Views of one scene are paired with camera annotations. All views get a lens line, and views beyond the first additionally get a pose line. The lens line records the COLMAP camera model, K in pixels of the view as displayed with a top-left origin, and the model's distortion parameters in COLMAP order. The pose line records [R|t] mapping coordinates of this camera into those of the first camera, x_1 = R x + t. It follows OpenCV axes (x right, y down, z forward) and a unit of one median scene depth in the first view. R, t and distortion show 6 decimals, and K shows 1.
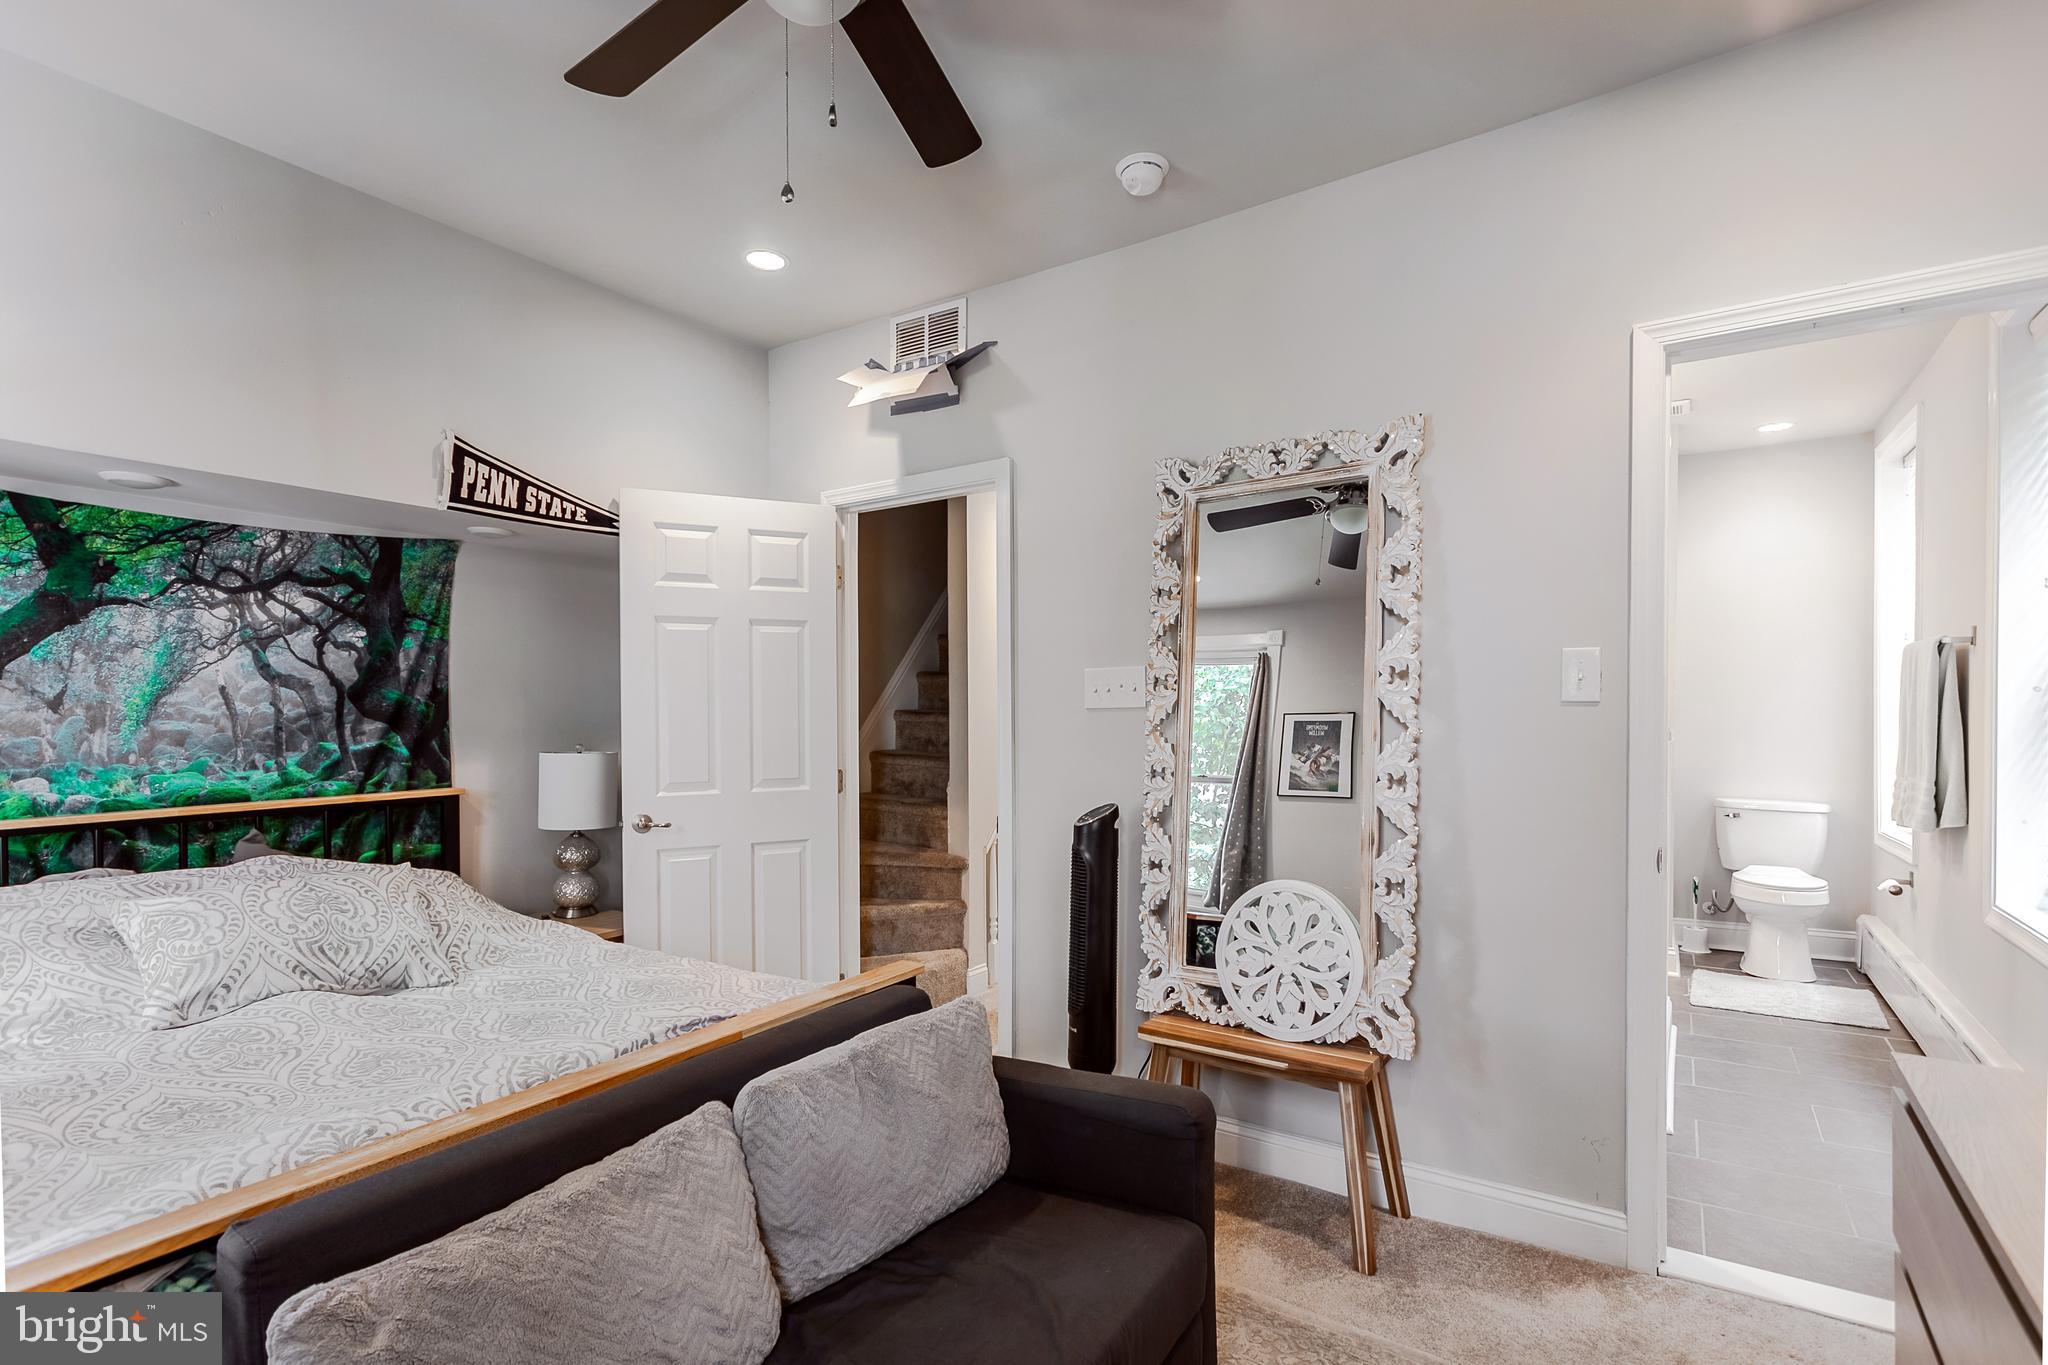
lens RADIAL K [[982.0, 0, 1022.3], [0, 982.0, 715.4], [0, 0, 1]] dist [0.002997, 0.000607]
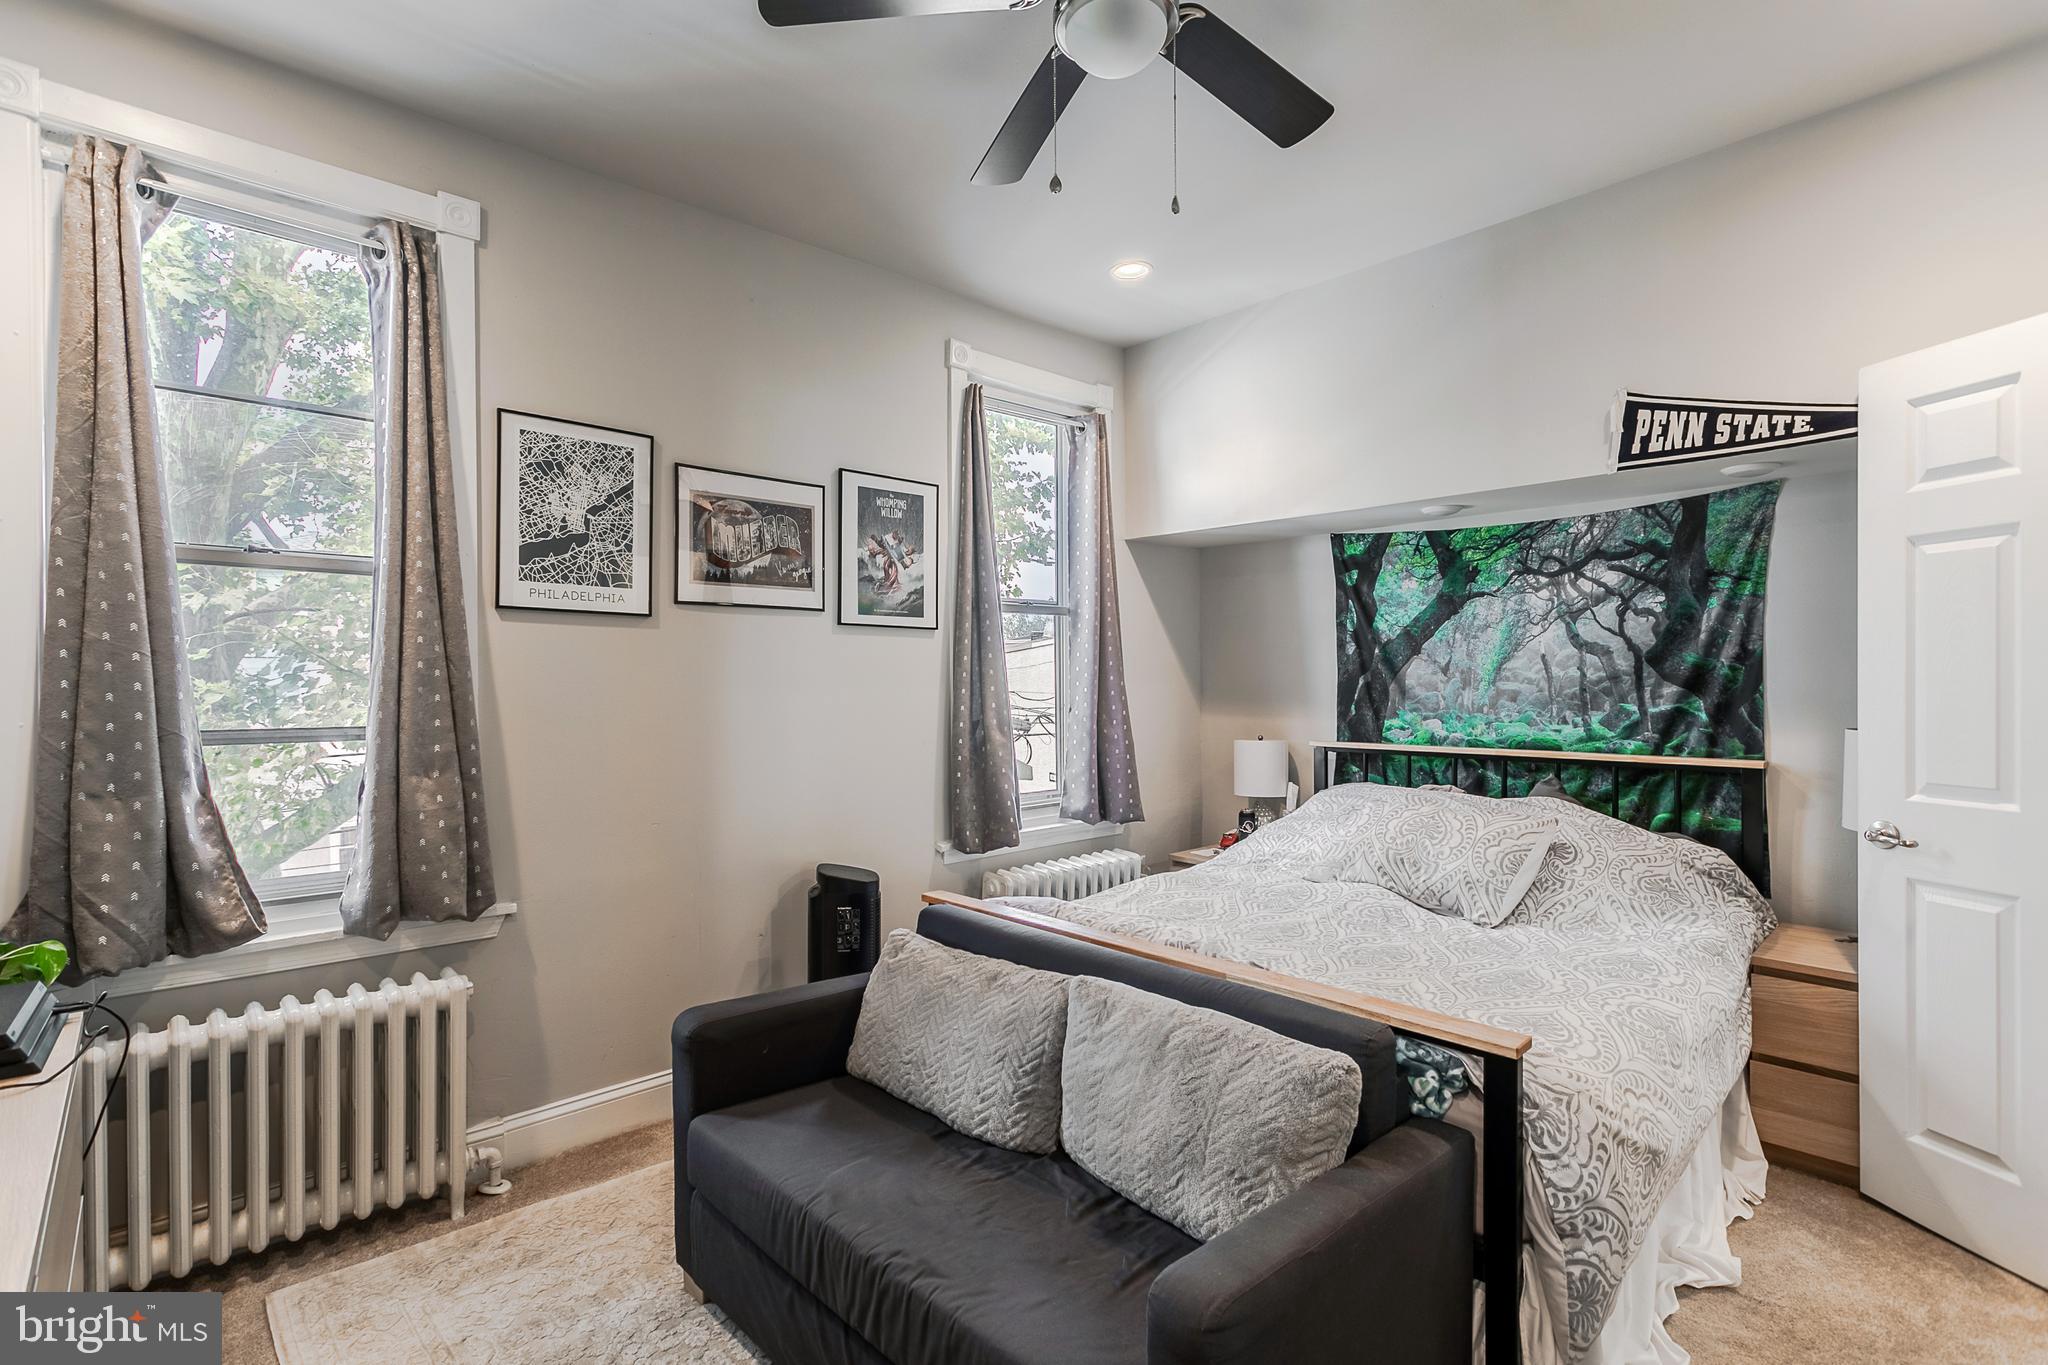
lens RADIAL K [[982.0, 0, 1032.8], [0, 982.0, 676.5], [0, 0, 1]] dist [0.002997, 0.000607]
pose [[-0.241062, 0.004210, -0.970501, 0.497927], [-0.001445, 0.999988, 0.004697, -0.006610], [0.970509, 0.002534, -0.241053, 0.644460]]
